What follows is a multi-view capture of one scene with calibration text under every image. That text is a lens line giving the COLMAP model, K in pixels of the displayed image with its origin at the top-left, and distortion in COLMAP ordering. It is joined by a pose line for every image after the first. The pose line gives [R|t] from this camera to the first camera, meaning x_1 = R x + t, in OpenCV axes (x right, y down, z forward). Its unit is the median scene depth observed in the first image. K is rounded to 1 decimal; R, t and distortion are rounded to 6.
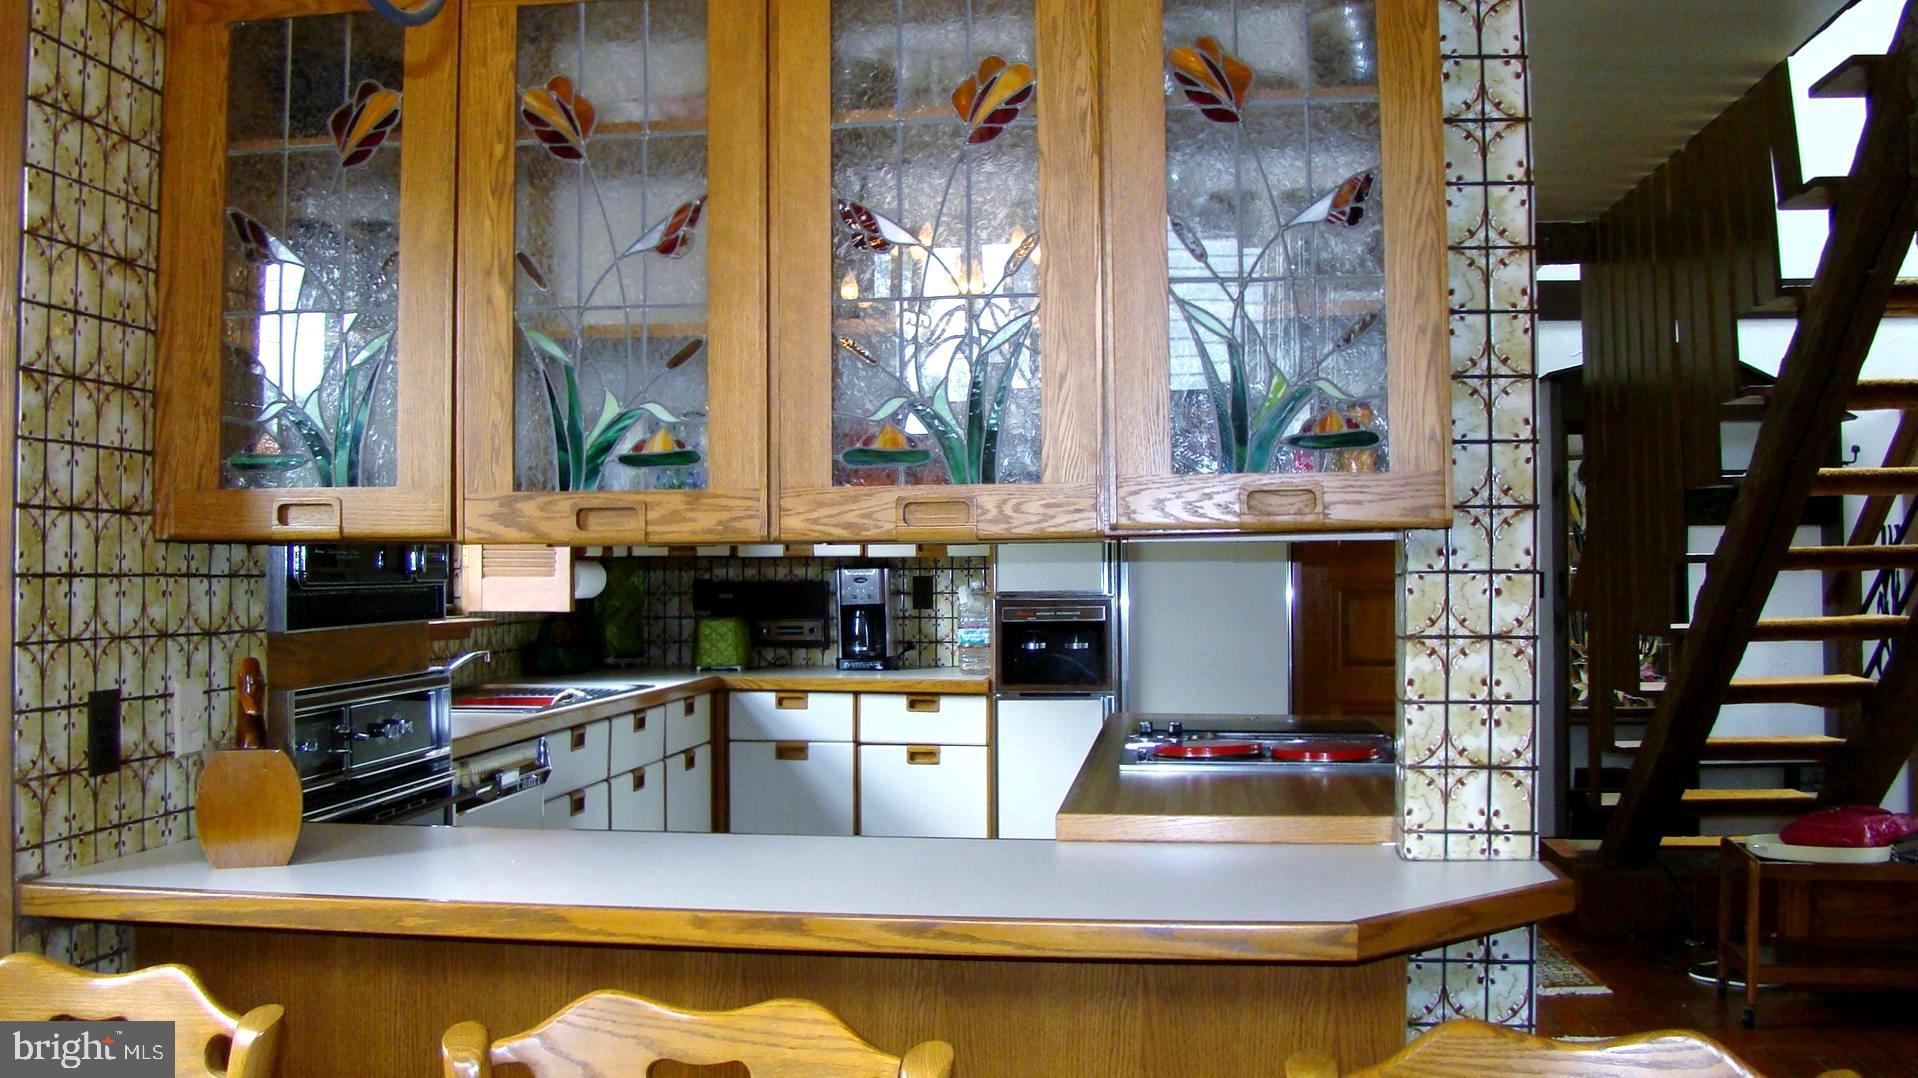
lens RADIAL K [[1774.7, 0, 961.6], [0, 1774.7, 541.1], [0, 0, 1]] dist [-0.128675, 0.000000]
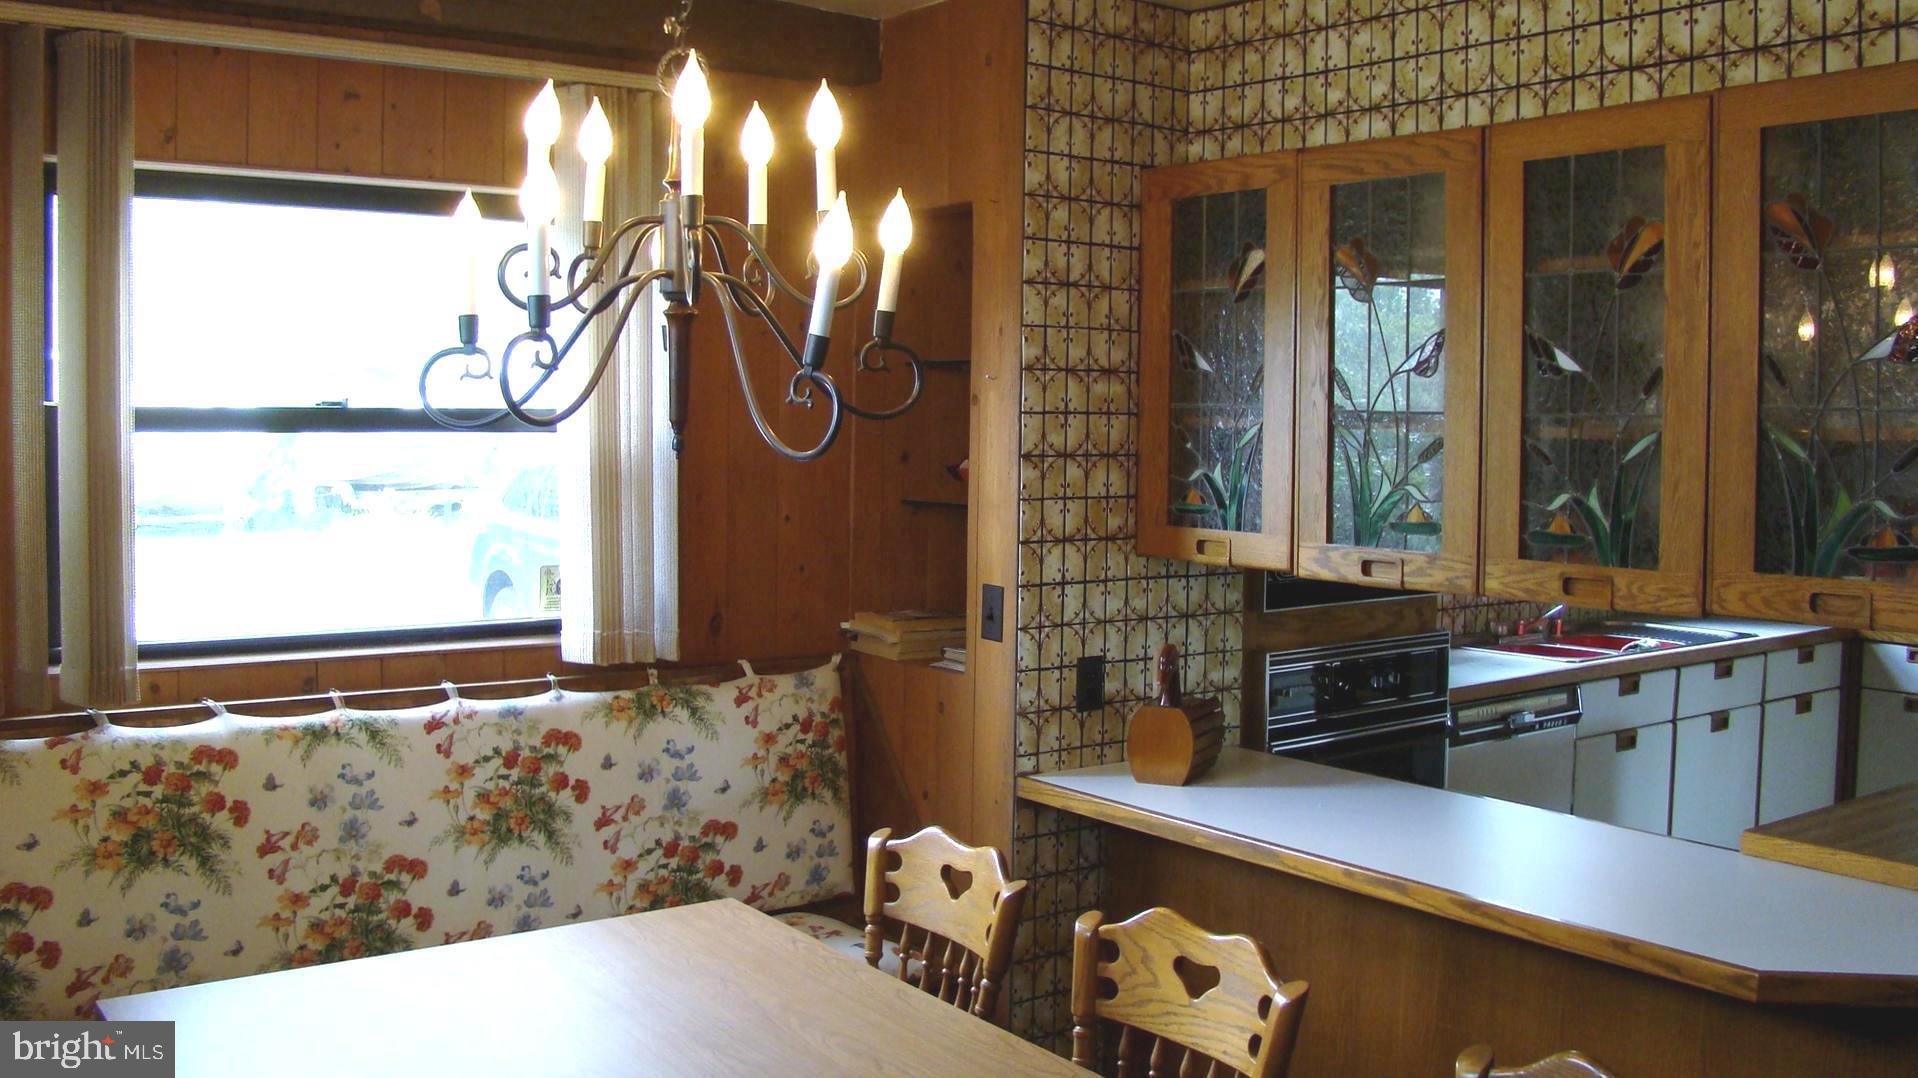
lens RADIAL K [[1774.7, 0, 955.2], [0, 1774.7, 525.0], [0, 0, 1]] dist [-0.128675, 0.000000]
pose [[0.691828, 0.053436, -0.720082, 0.545925], [0.001998, 0.997112, 0.075914, -0.149288], [0.722060, -0.053958, 0.689723, -0.171044]]
